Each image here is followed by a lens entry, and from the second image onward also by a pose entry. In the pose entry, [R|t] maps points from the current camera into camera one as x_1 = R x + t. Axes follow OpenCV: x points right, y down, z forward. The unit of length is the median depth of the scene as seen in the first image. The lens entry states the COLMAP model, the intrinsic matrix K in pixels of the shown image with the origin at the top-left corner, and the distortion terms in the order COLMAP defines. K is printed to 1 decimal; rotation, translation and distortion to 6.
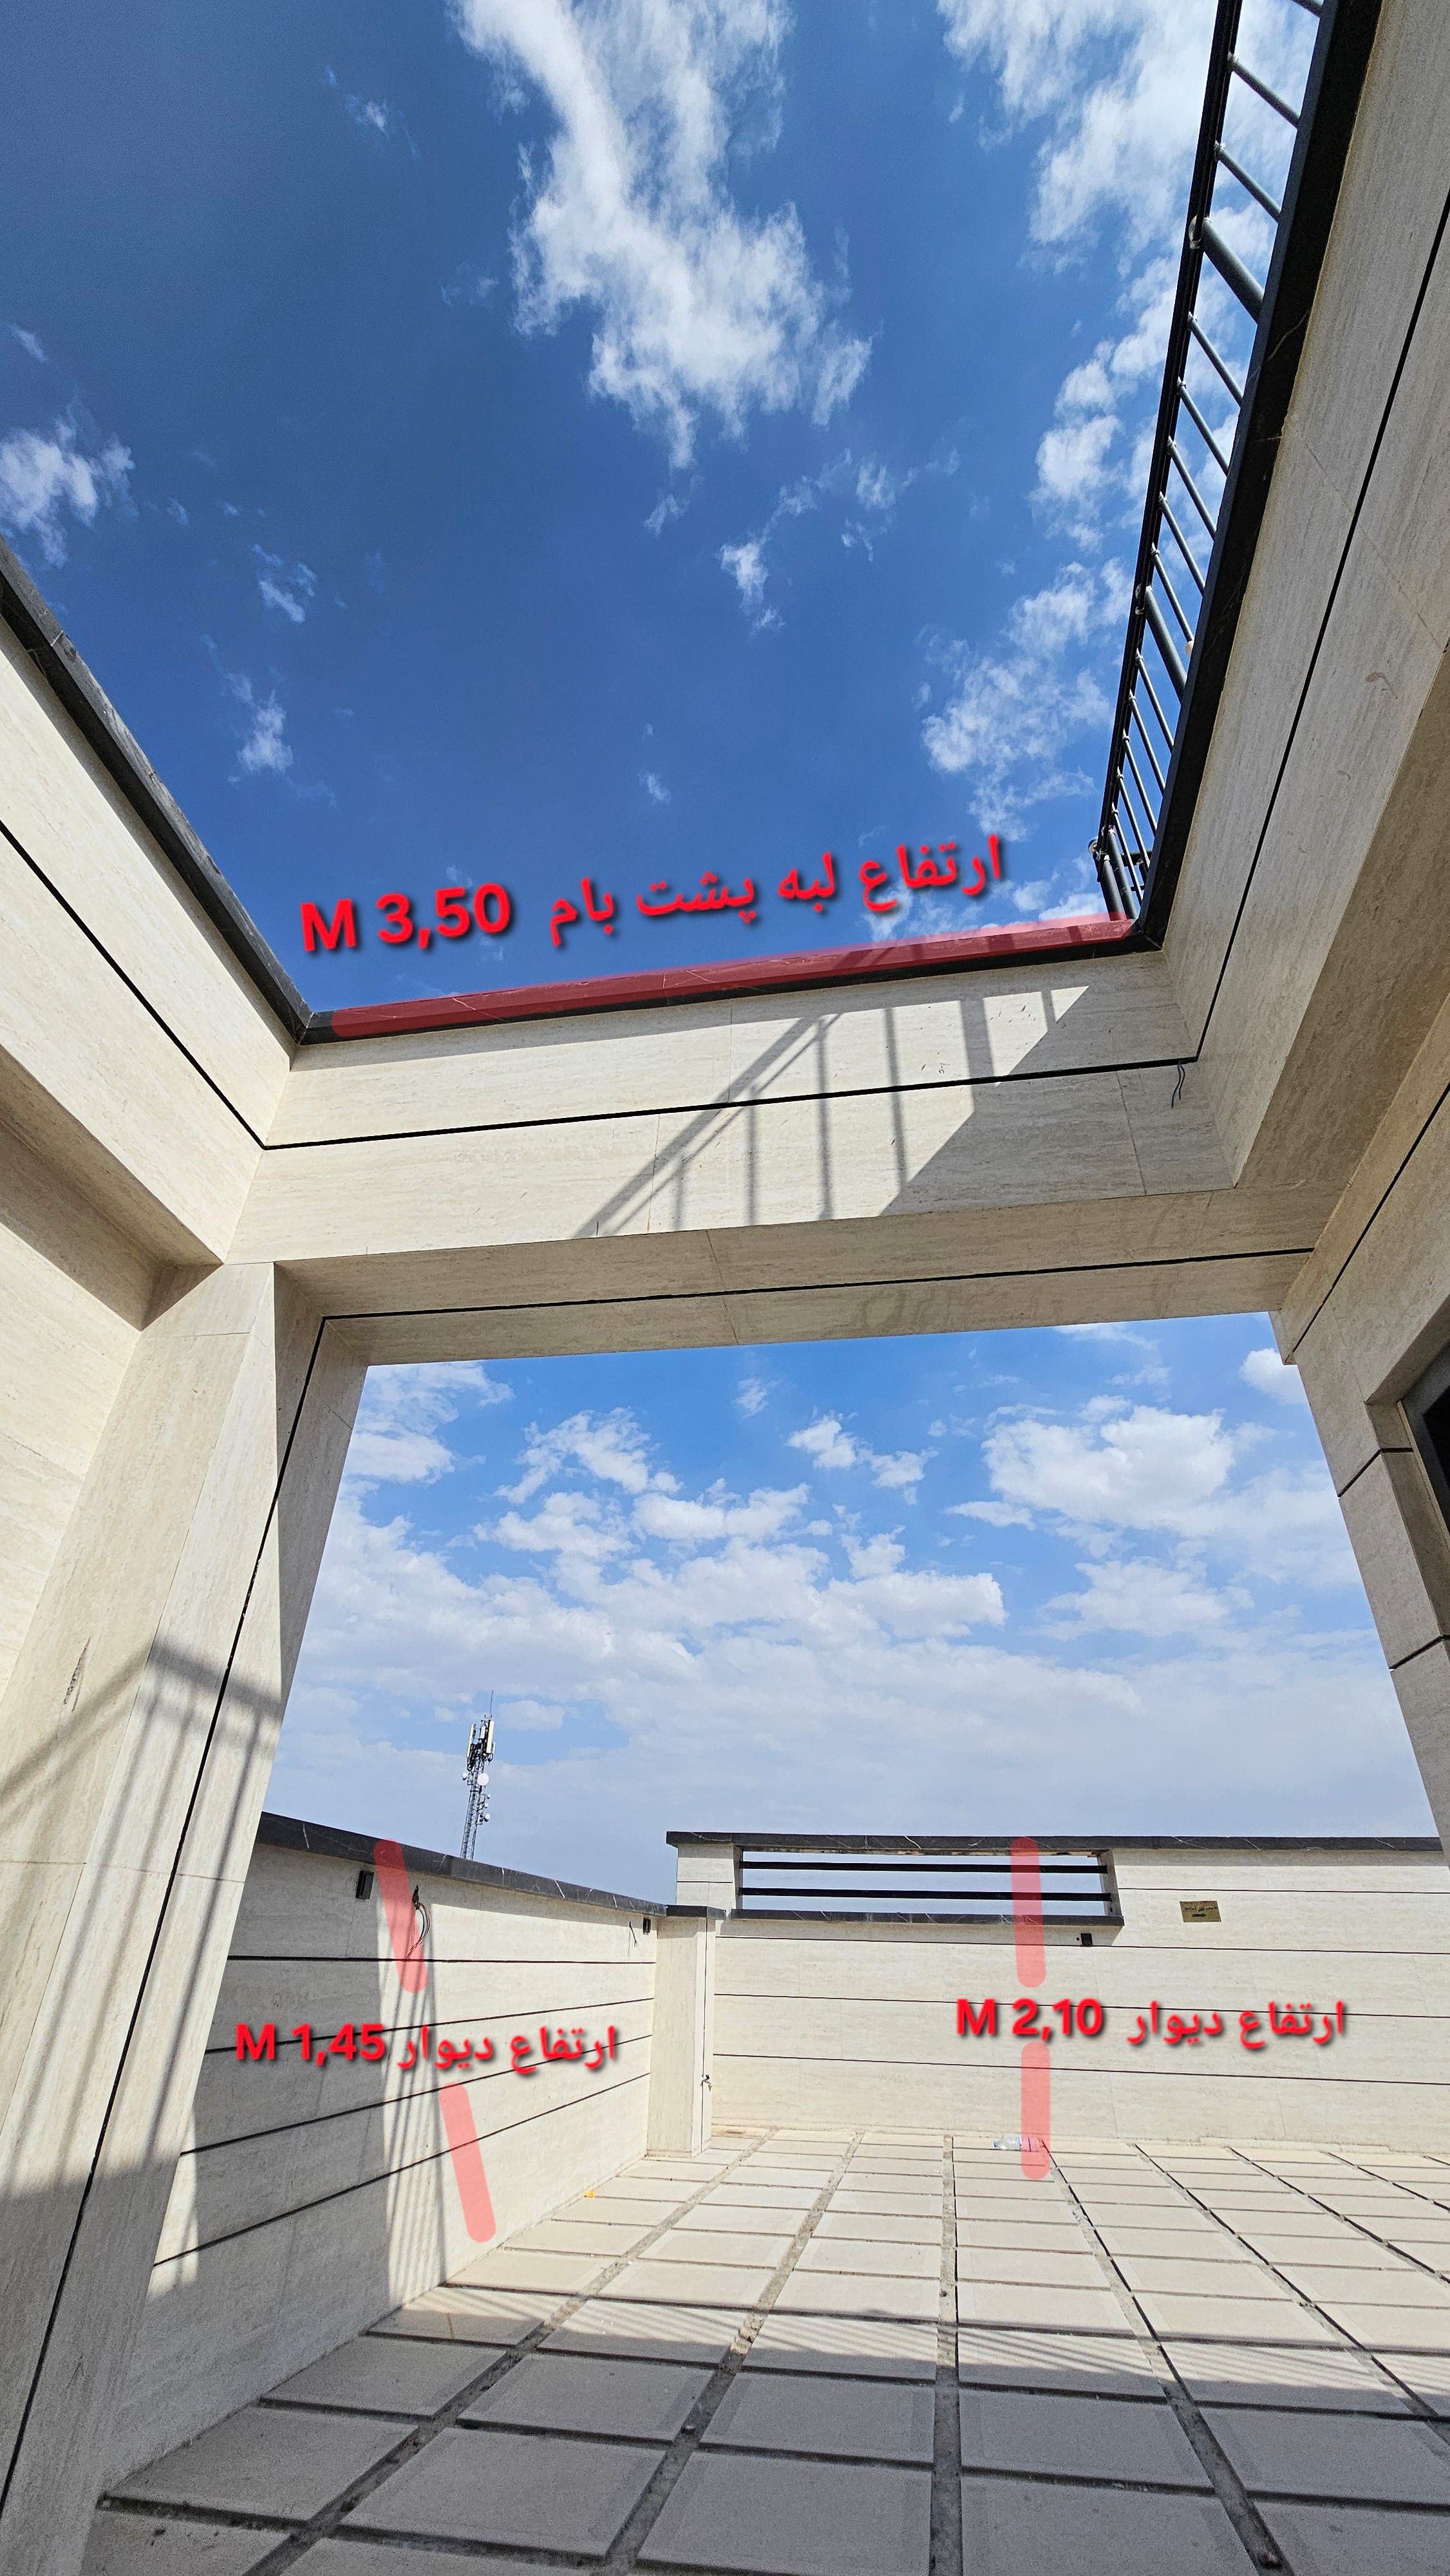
lens RADIAL K [[1051.6, 0, 730.9], [0, 1051.6, 1282.8], [0, 0, 1]] dist [-0.001429, 0.000242]
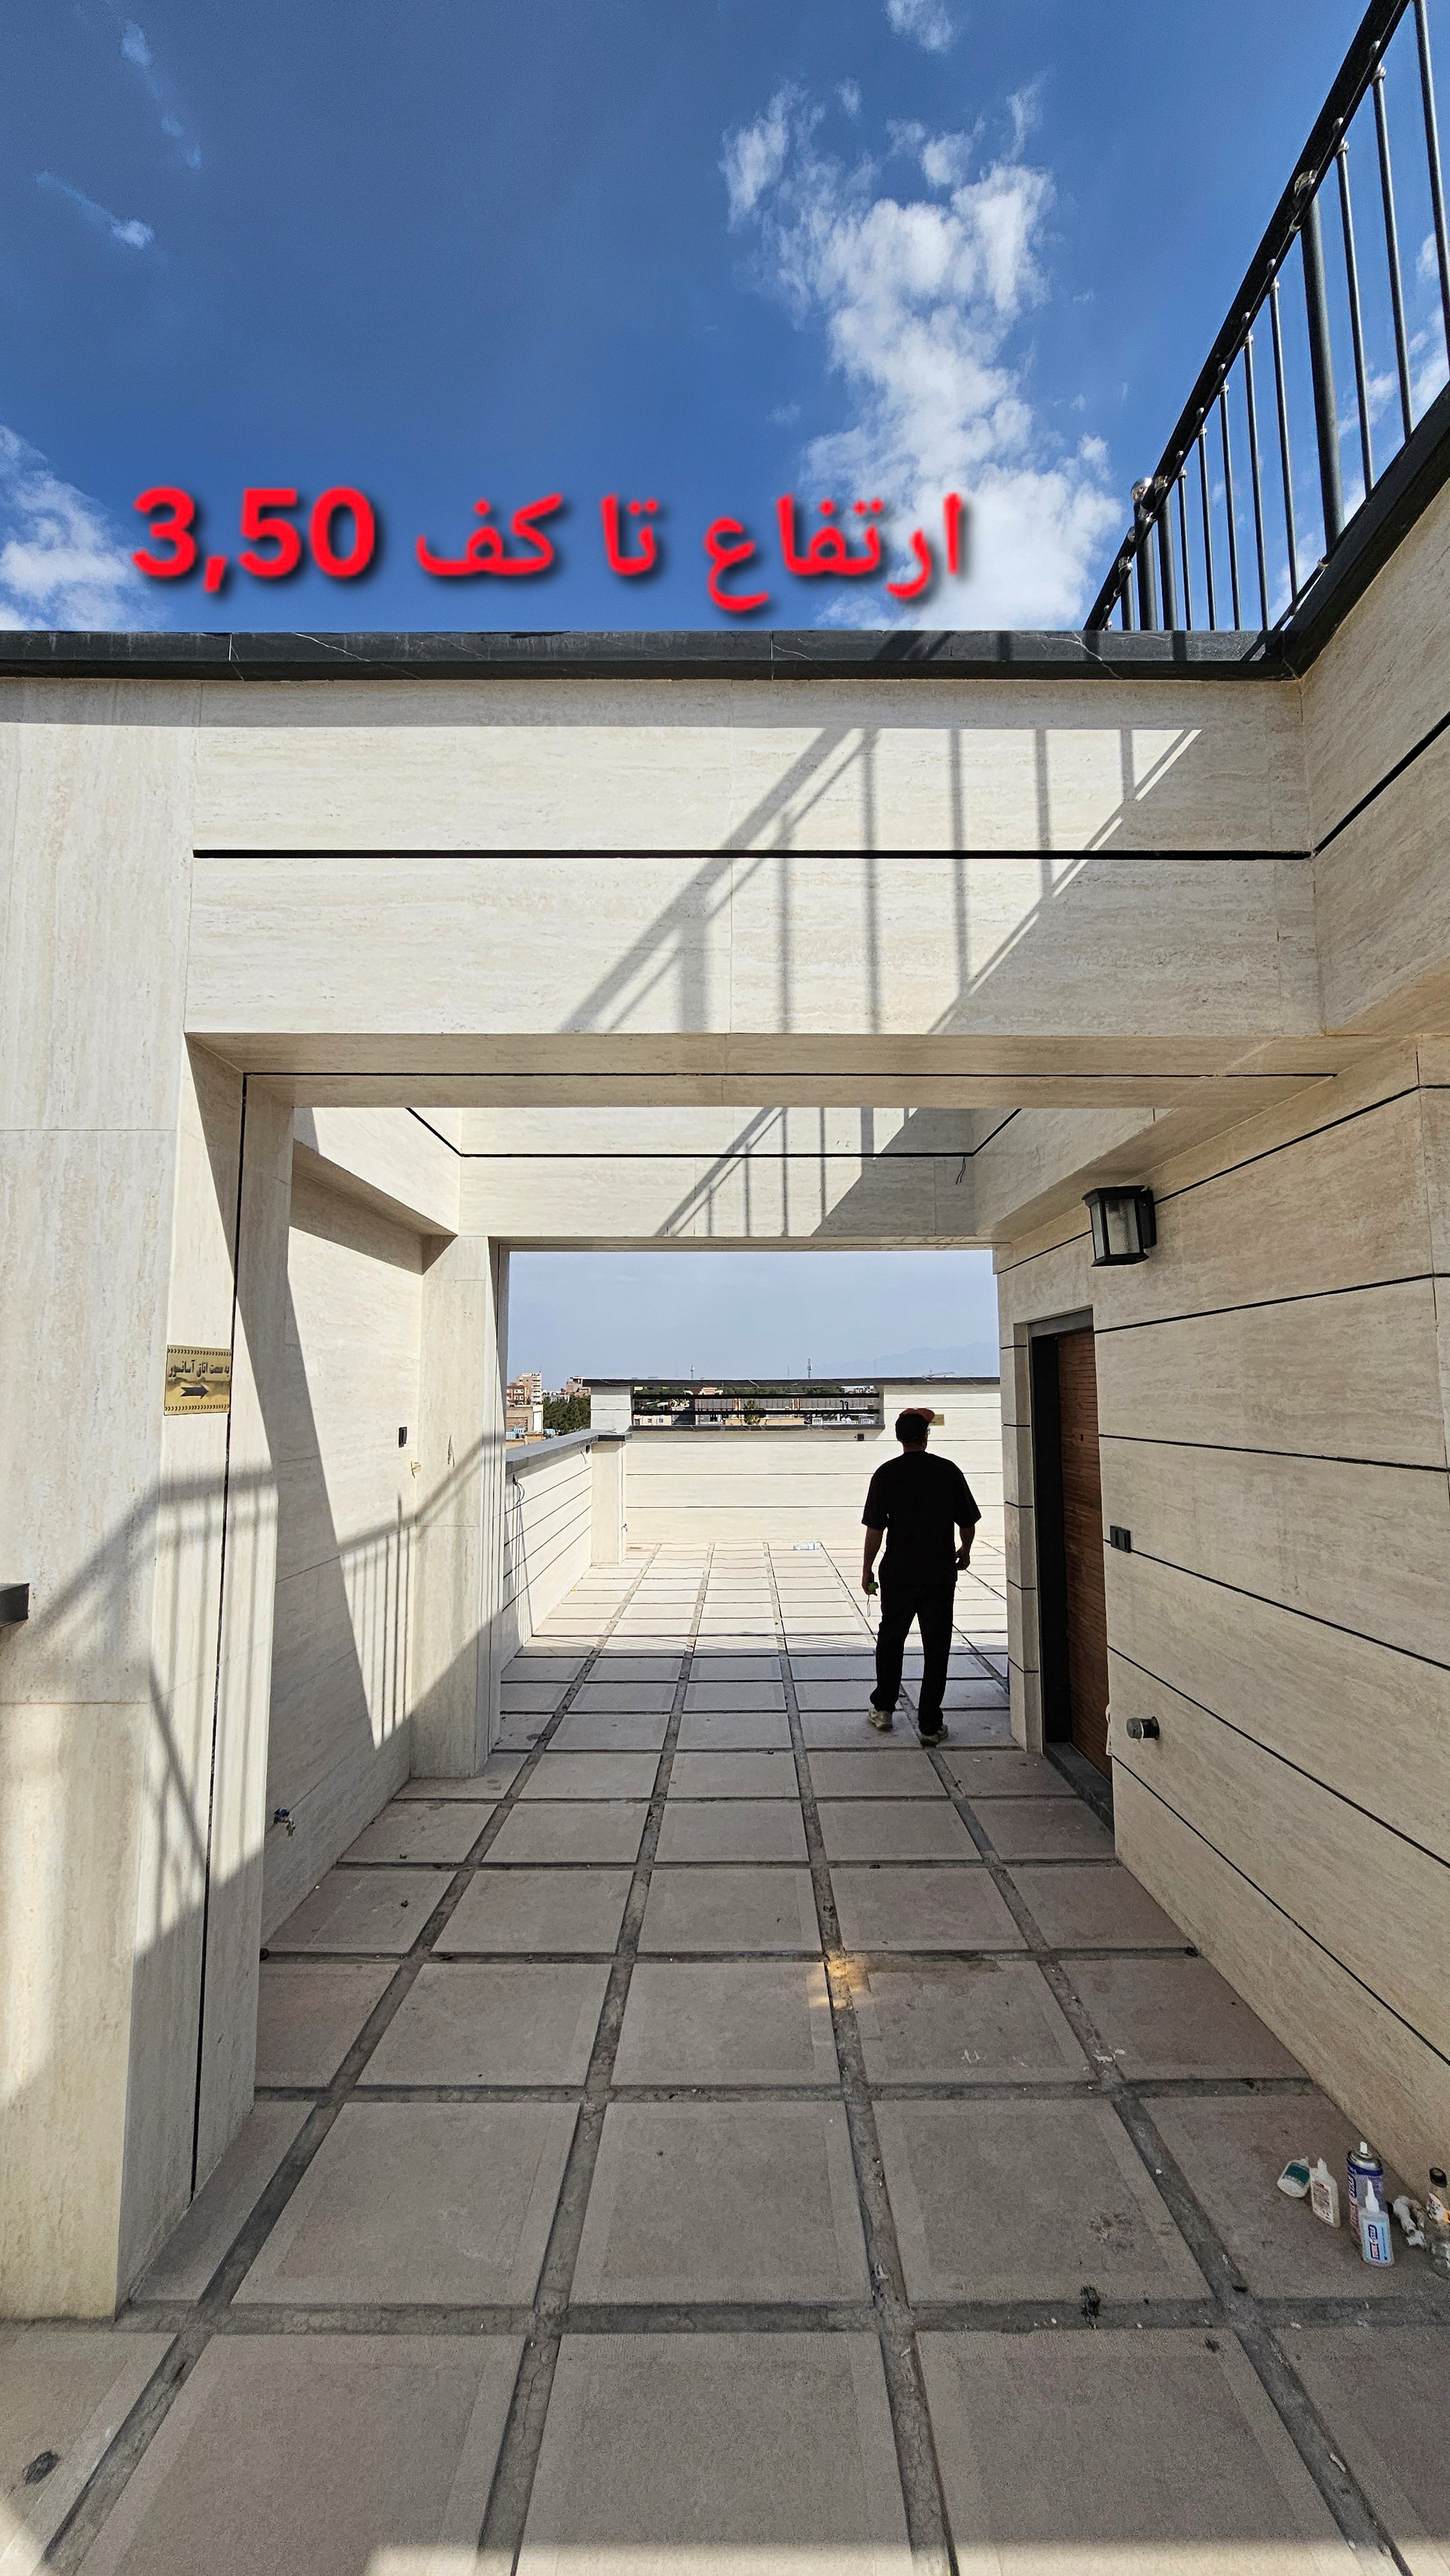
lens RADIAL K [[1051.6, 0, 730.2], [0, 1051.6, 1283.0], [0, 0, 1]] dist [-0.001429, 0.000242]
pose [[0.986623, -0.011932, 0.162584, -0.320387], [-0.062365, 0.893827, 0.444054, -0.812036], [-0.150620, -0.448253, 0.881126, -0.753340]]
